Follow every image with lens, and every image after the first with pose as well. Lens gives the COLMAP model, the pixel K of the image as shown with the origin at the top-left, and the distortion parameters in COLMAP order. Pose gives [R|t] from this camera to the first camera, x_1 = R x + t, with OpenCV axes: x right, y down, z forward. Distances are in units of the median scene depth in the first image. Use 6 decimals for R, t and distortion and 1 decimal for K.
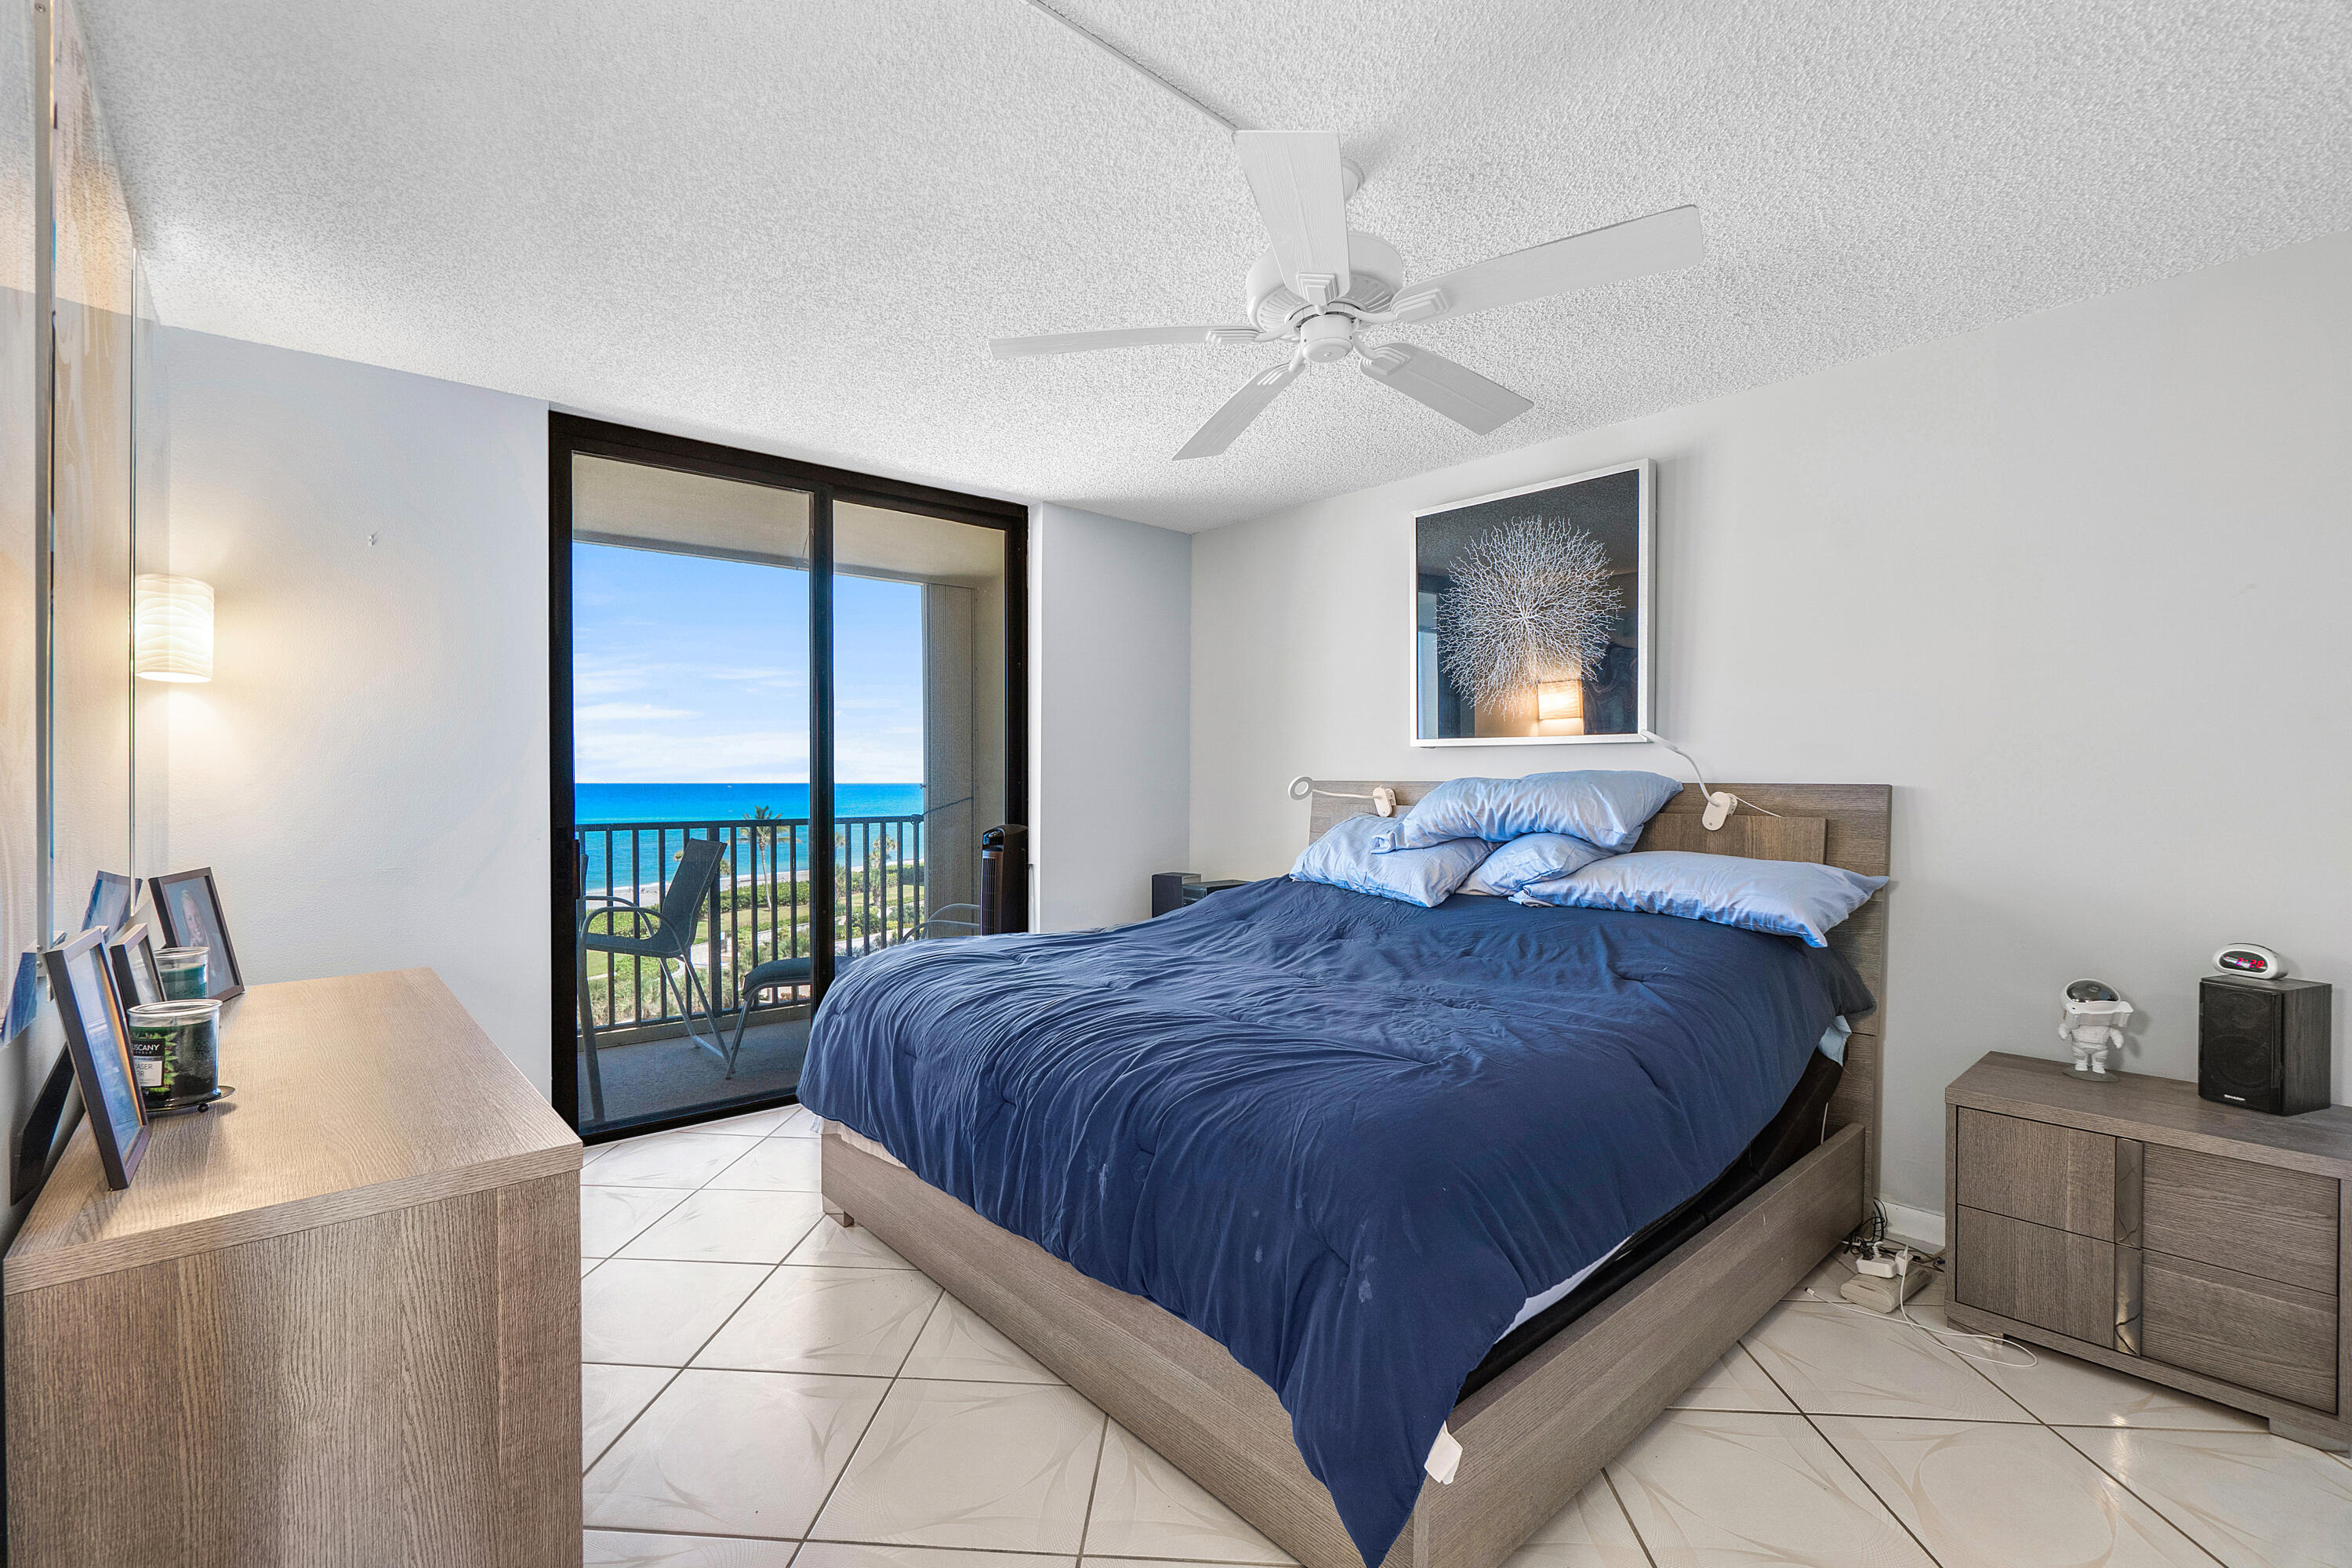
lens RADIAL K [[1019.6, 0, 1177.5], [0, 1019.6, 786.0], [0, 0, 1]] dist [-0.005022, -0.000406]
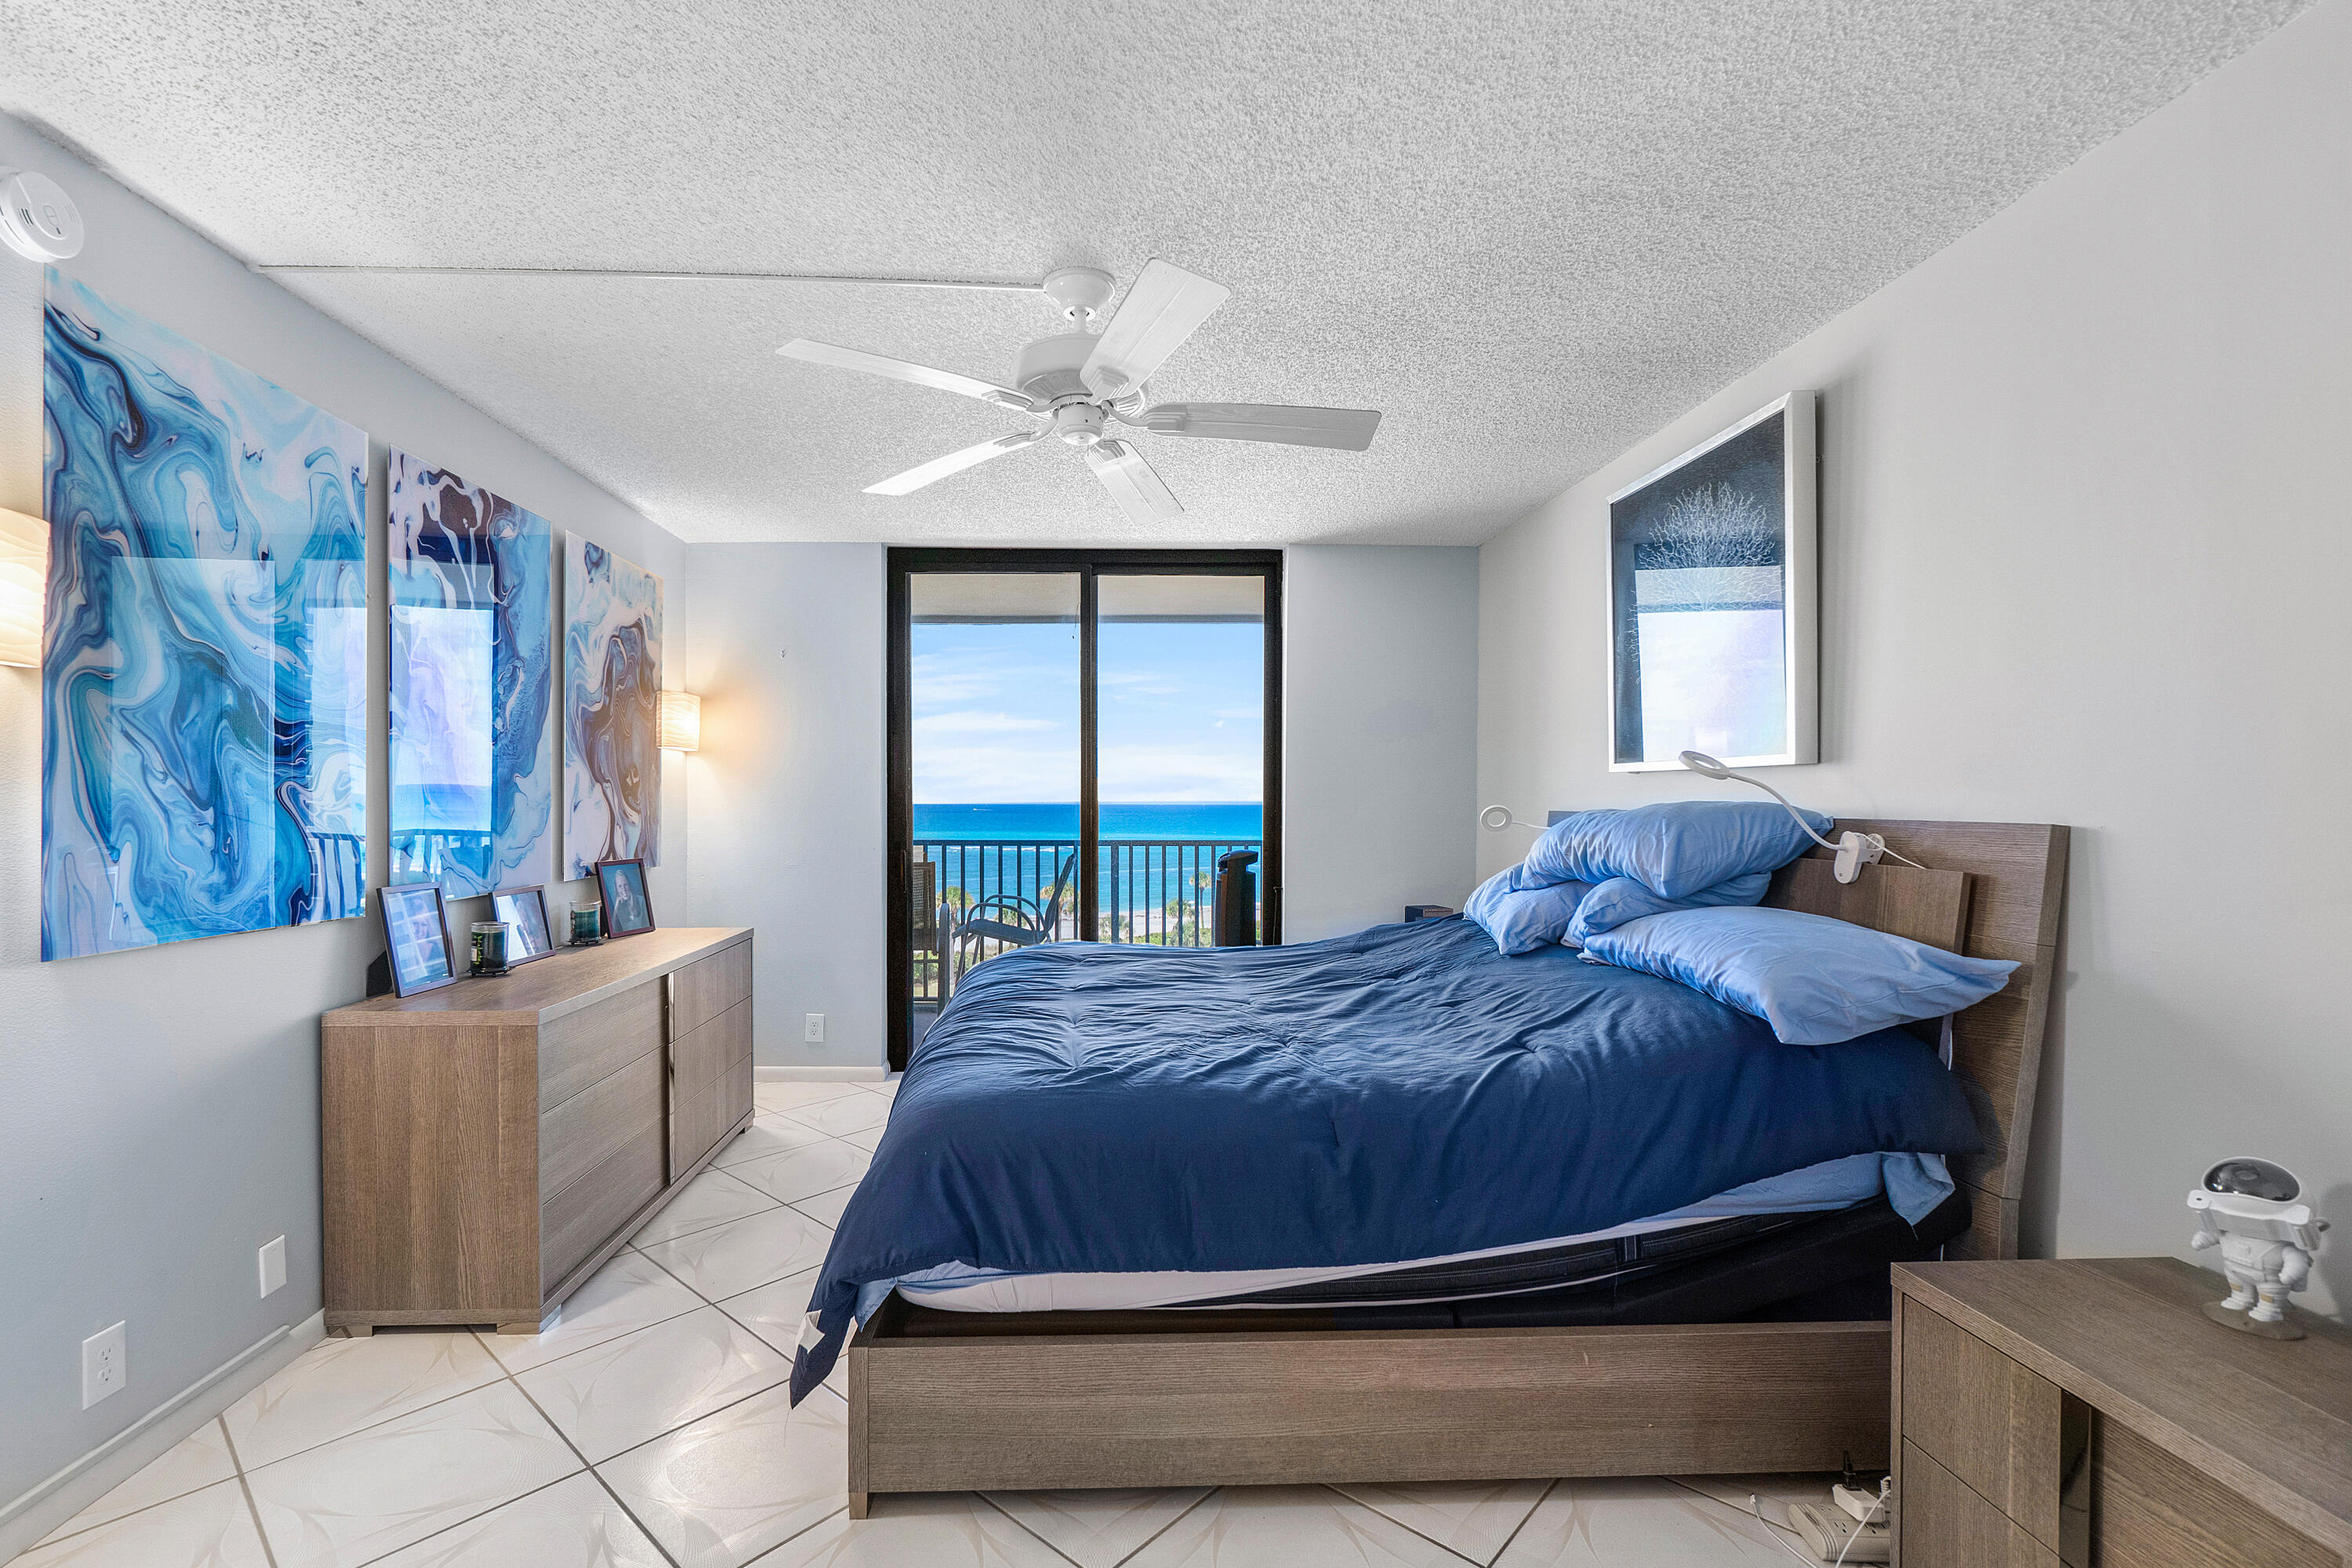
lens RADIAL K [[1071.1, 0, 1165.7], [0, 1071.1, 799.0], [0, 0, 1]] dist [-0.000823, 0.000703]
pose [[0.776492, -0.000427, -0.630127, 0.647586], [-0.005268, 0.999960, -0.007170, -0.009876], [0.630105, 0.008887, 0.776459, 0.089704]]
